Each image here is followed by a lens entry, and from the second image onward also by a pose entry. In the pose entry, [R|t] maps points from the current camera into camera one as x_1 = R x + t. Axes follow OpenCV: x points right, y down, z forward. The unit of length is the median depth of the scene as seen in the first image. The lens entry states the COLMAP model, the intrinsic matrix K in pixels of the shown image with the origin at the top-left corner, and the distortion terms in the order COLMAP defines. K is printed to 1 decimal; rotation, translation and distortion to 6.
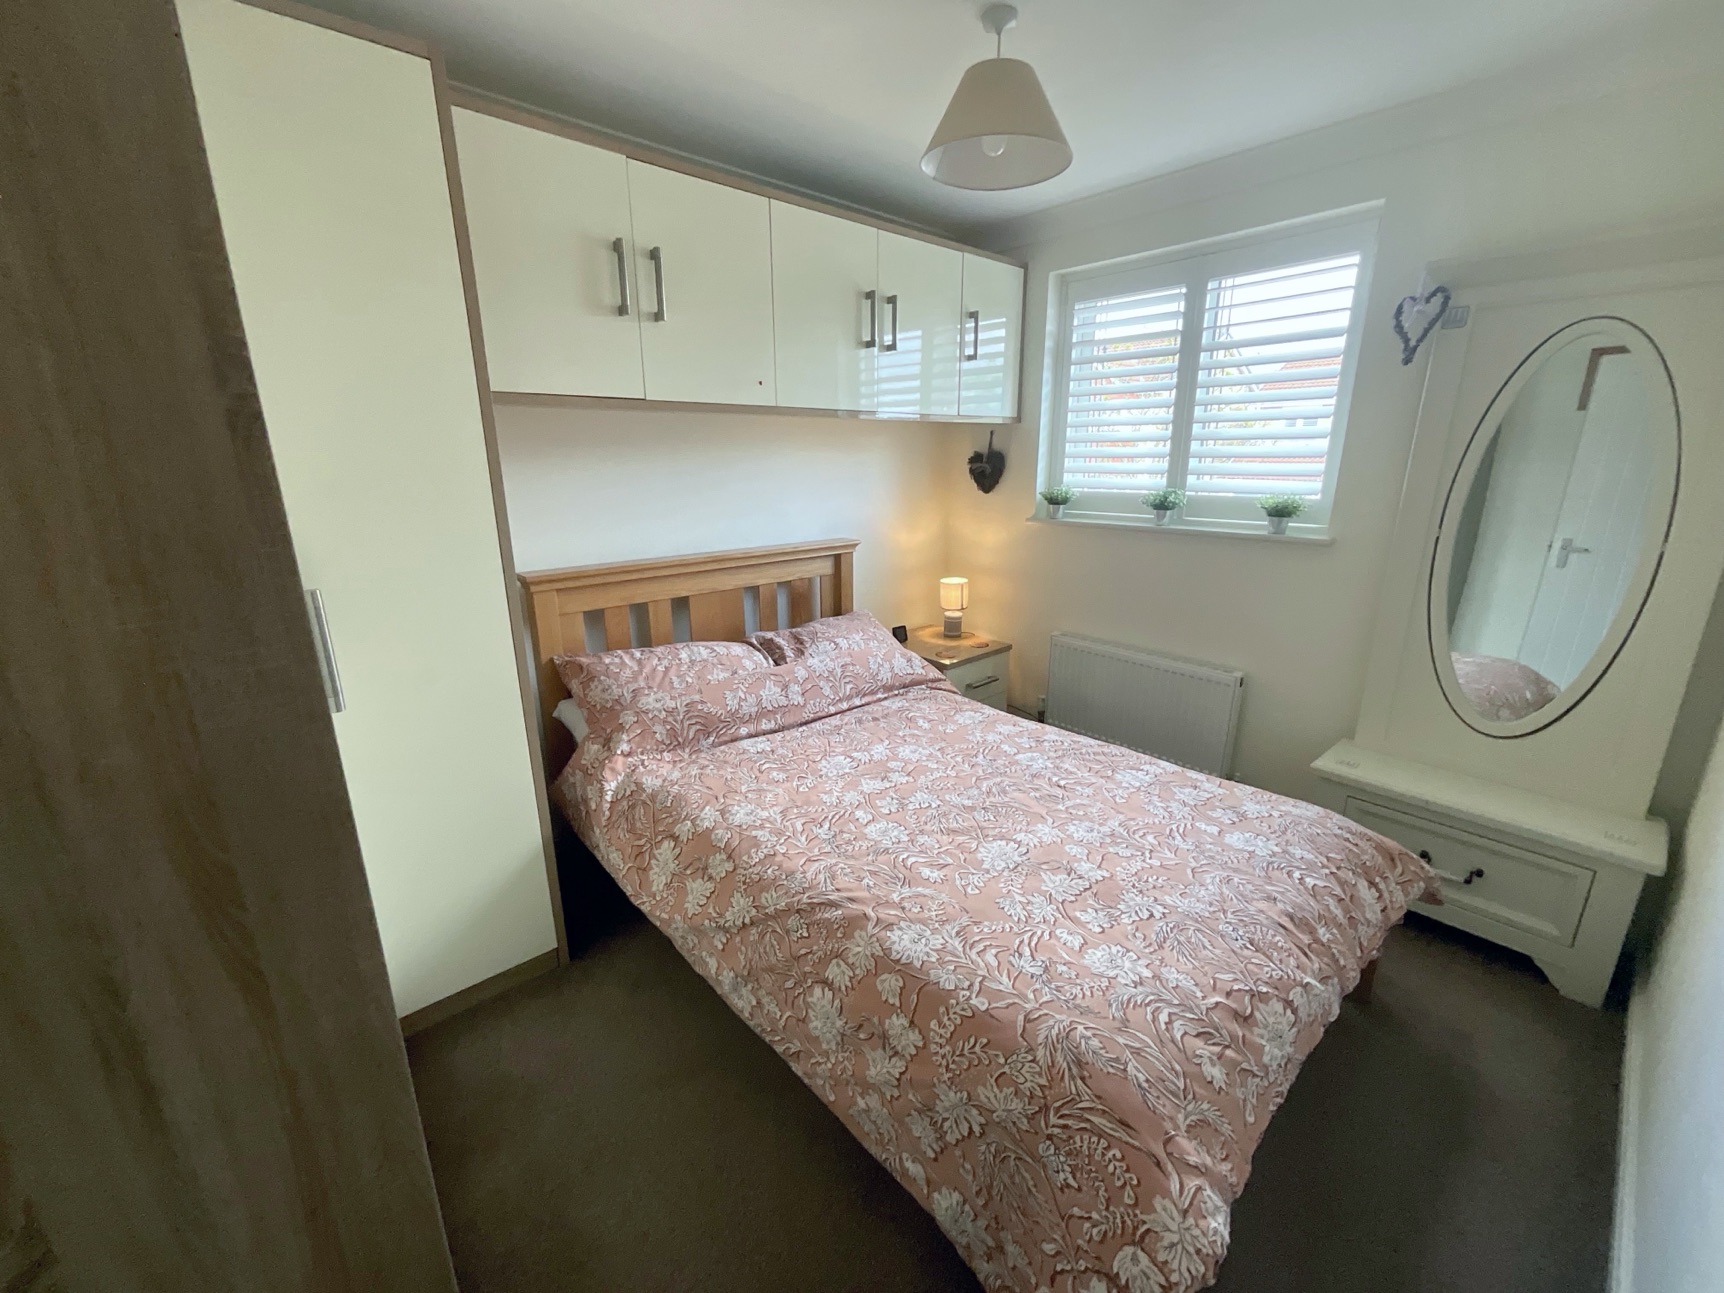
lens RADIAL K [[703.0, 0, 862.4], [0, 703.0, 647.5], [0, 0, 1]] dist [-0.002616, 0.002615]
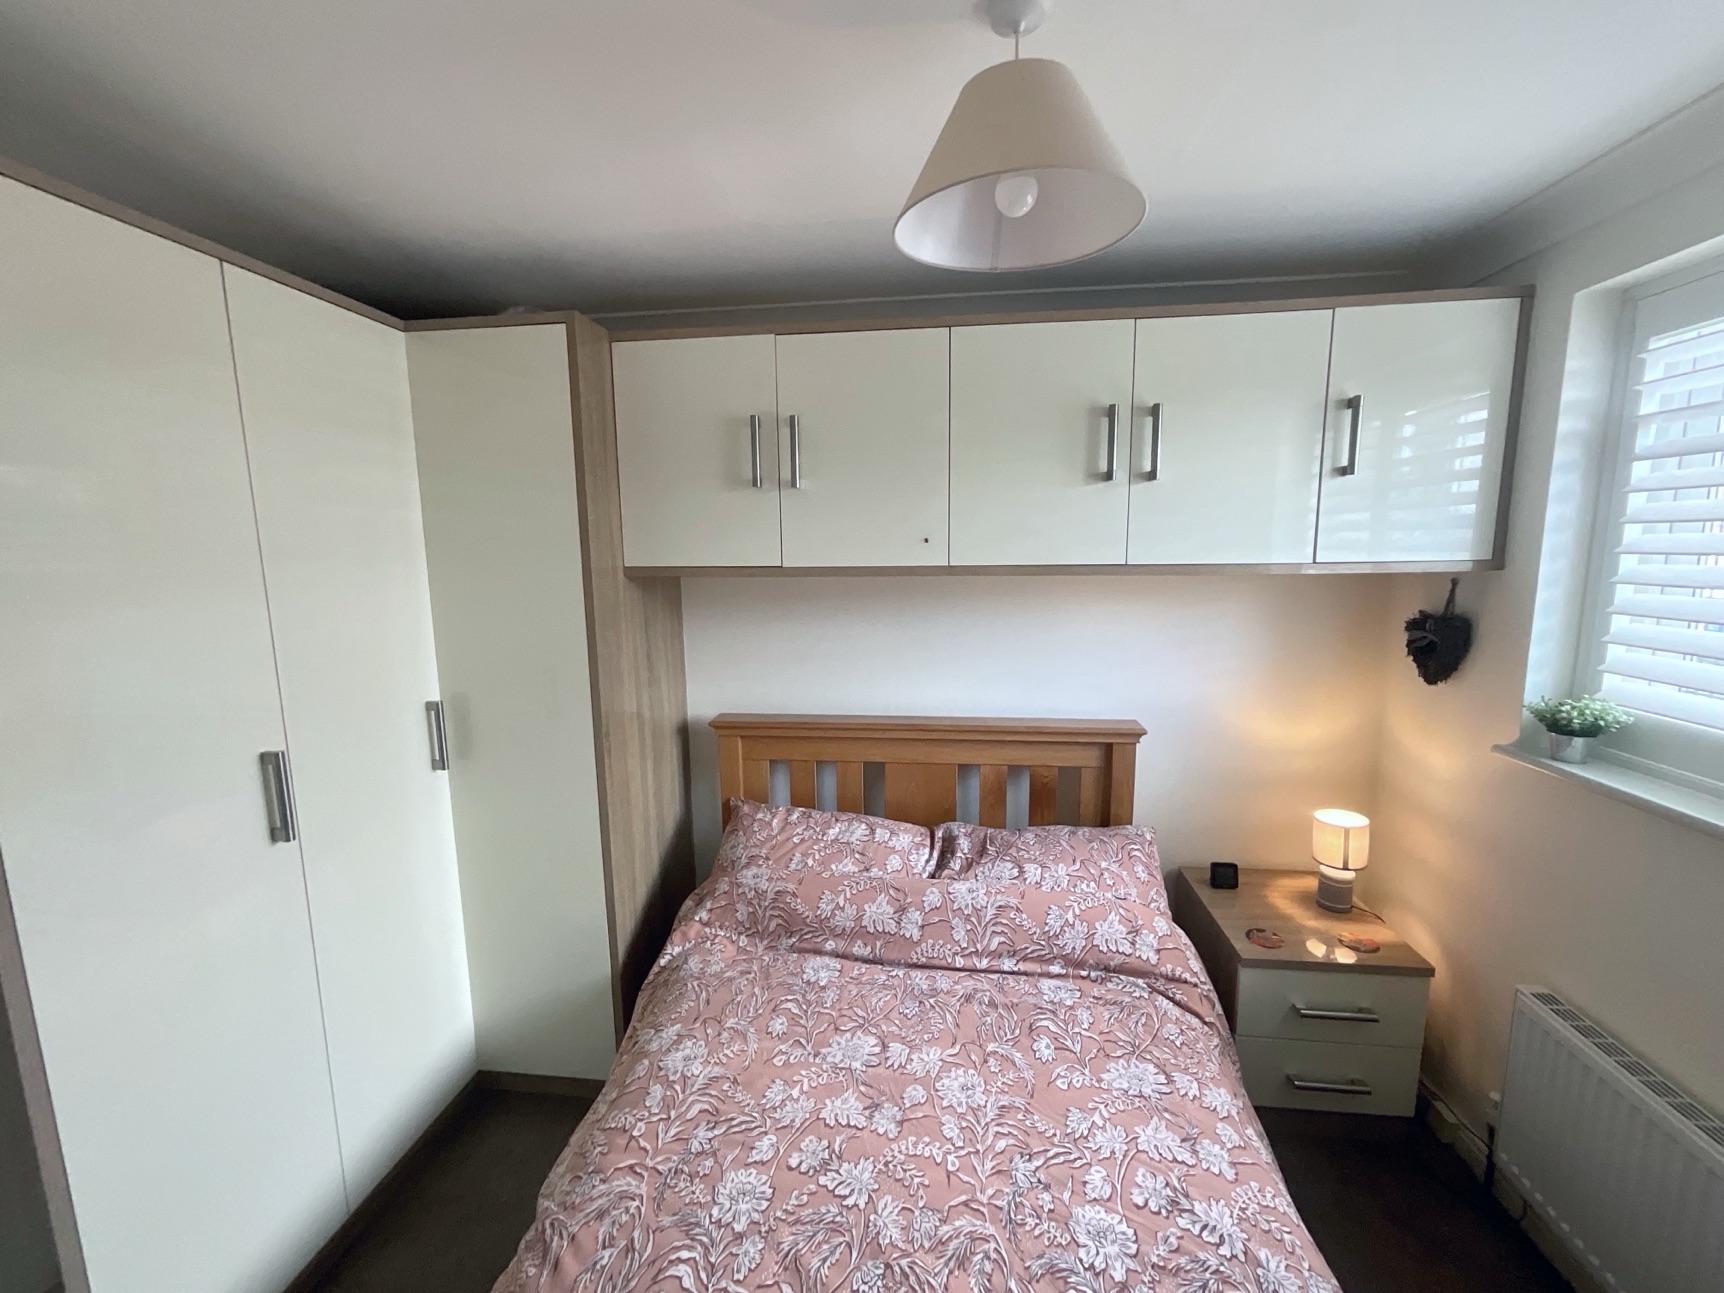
lens RADIAL K [[707.8, 0, 860.4], [0, 707.8, 643.8], [0, 0, 1]] dist [-0.000769, 0.005370]
pose [[0.651150, 0.104862, -0.751670, 0.408483], [-0.192495, 0.980842, -0.029920, -0.195395], [0.734132, 0.164175, 0.658860, 0.369668]]
